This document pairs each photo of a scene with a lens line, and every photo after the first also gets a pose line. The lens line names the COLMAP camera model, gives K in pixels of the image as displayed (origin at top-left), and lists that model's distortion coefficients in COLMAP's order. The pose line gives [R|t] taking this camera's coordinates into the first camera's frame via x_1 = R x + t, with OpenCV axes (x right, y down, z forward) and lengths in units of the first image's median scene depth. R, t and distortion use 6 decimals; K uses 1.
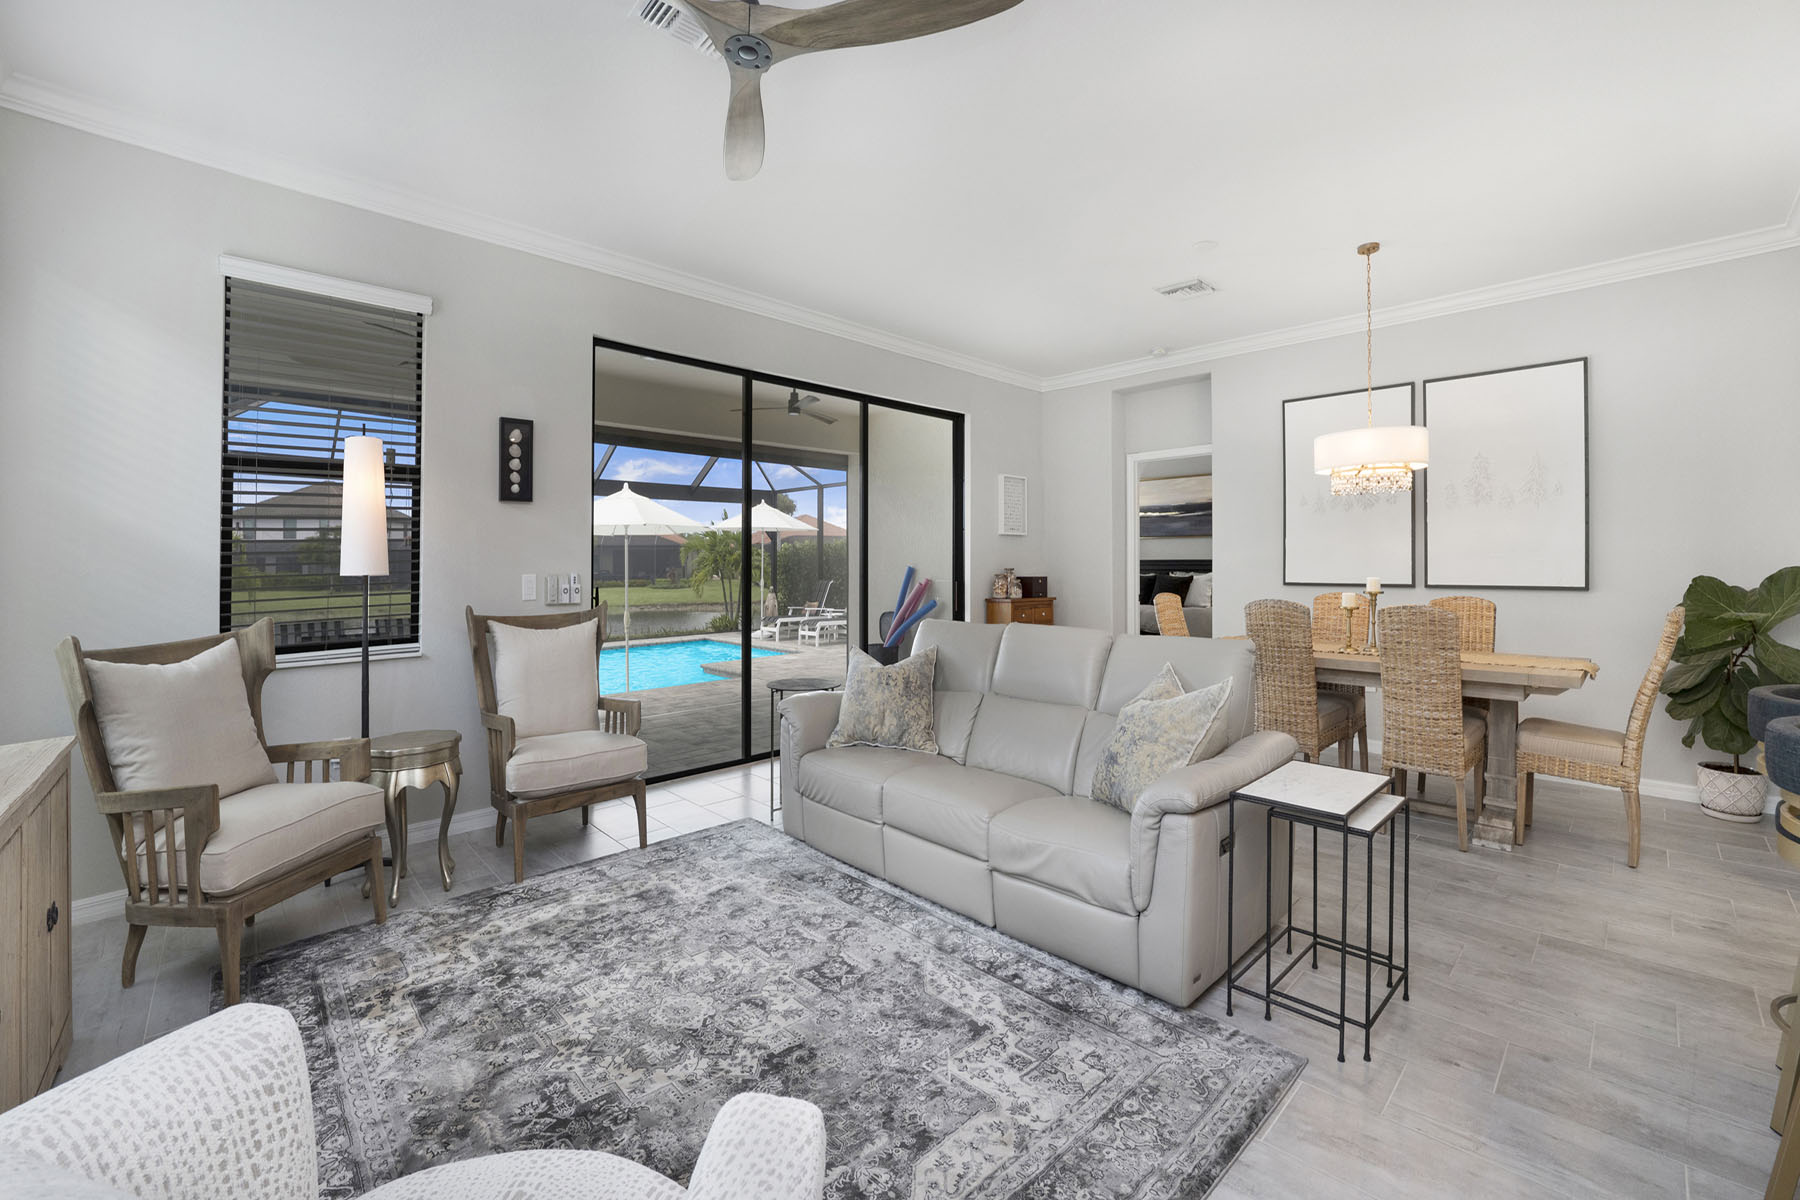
lens RADIAL K [[757.2, 0, 883.5], [0, 757.2, 569.7], [0, 0, 1]] dist [-0.042176, 0.000860]
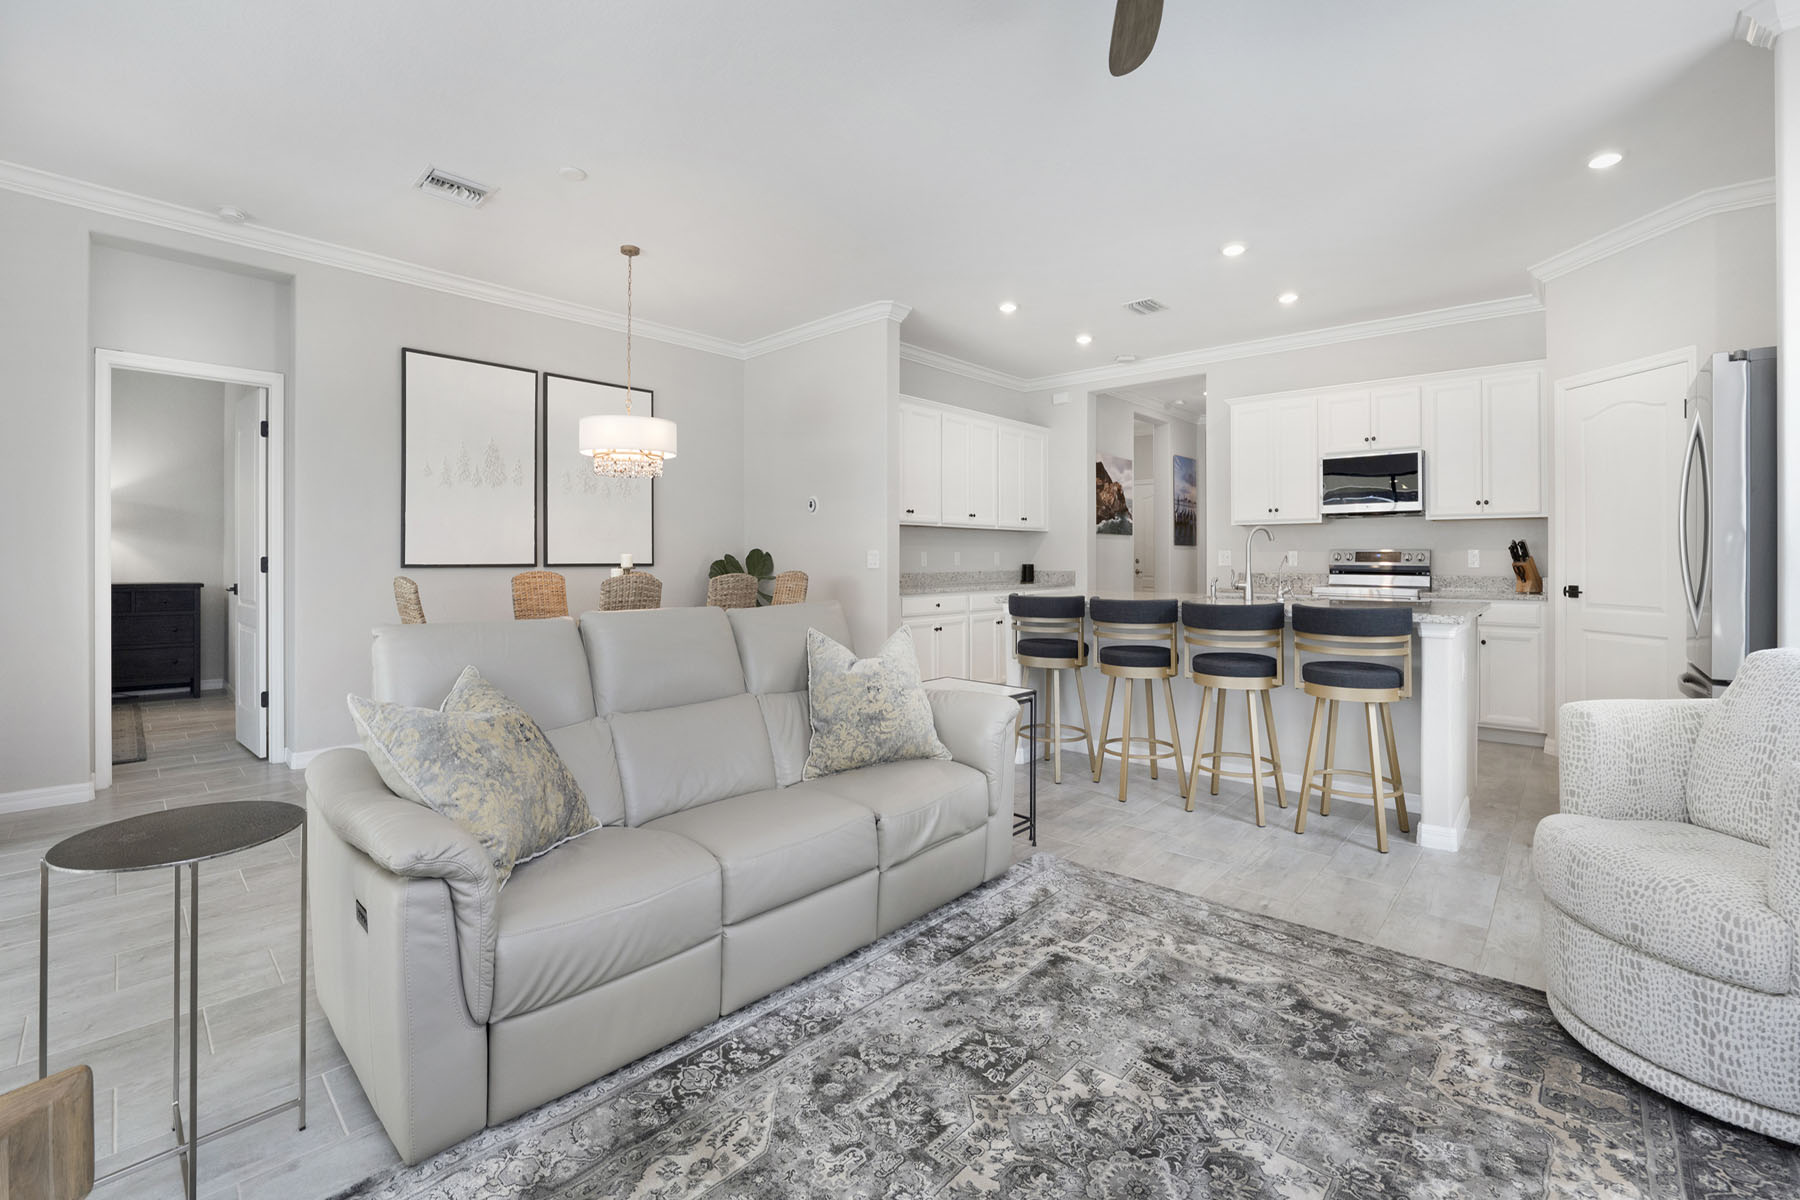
lens RADIAL K [[765.2, 0, 921.1], [0, 765.2, 570.4], [0, 0, 1]] dist [-0.035992, 0.001095]
pose [[-0.085301, -0.017297, 0.996205, -0.564251], [0.009306, 0.999792, 0.018156, 0.019872], [-0.996312, 0.010820, -0.085122, 0.774464]]
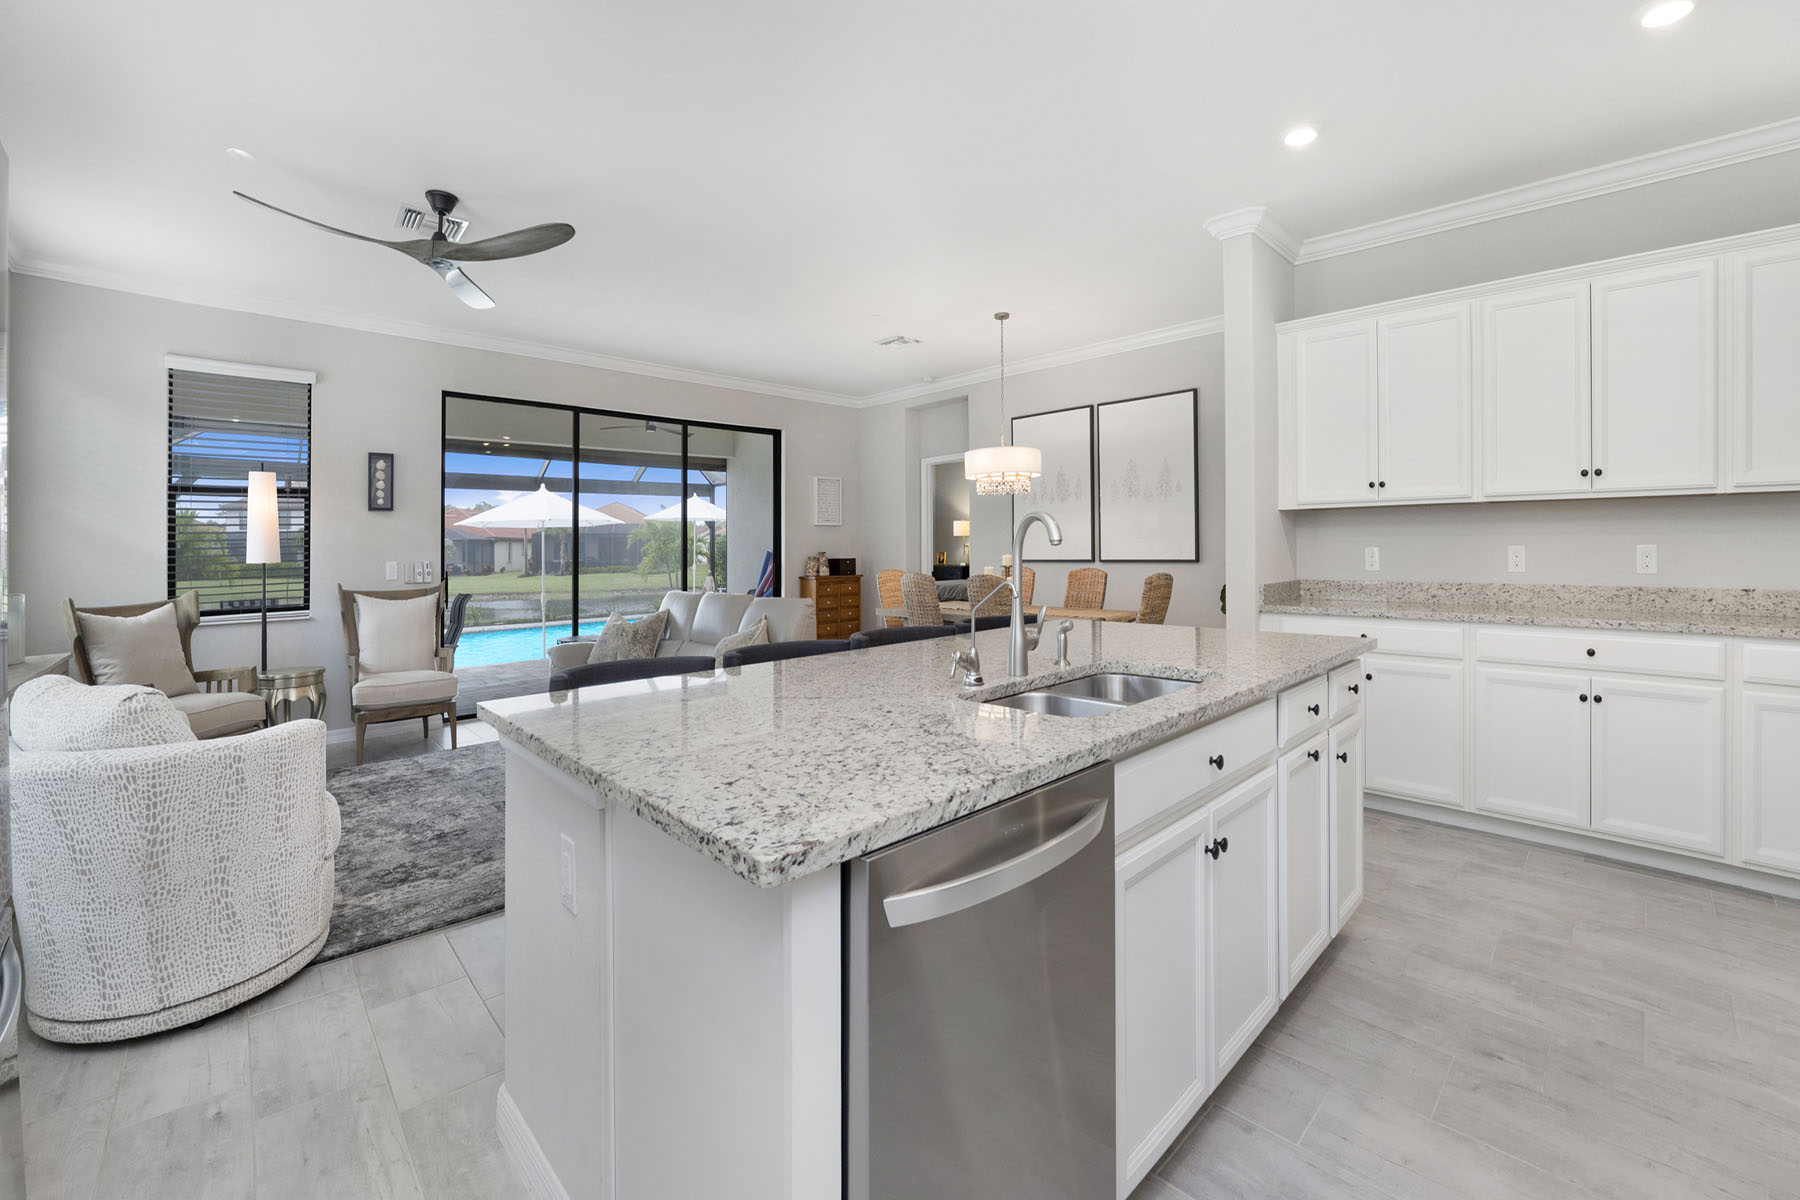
lens RADIAL K [[757.2, 0, 916.6], [0, 757.2, 535.2], [0, 0, 1]] dist [-0.042176, 0.000860]
pose [[0.999857, -0.014128, 0.009300, 0.546499], [0.014346, 0.999613, -0.023820, 0.004371], [-0.008960, 0.023950, 0.999673, -0.441517]]
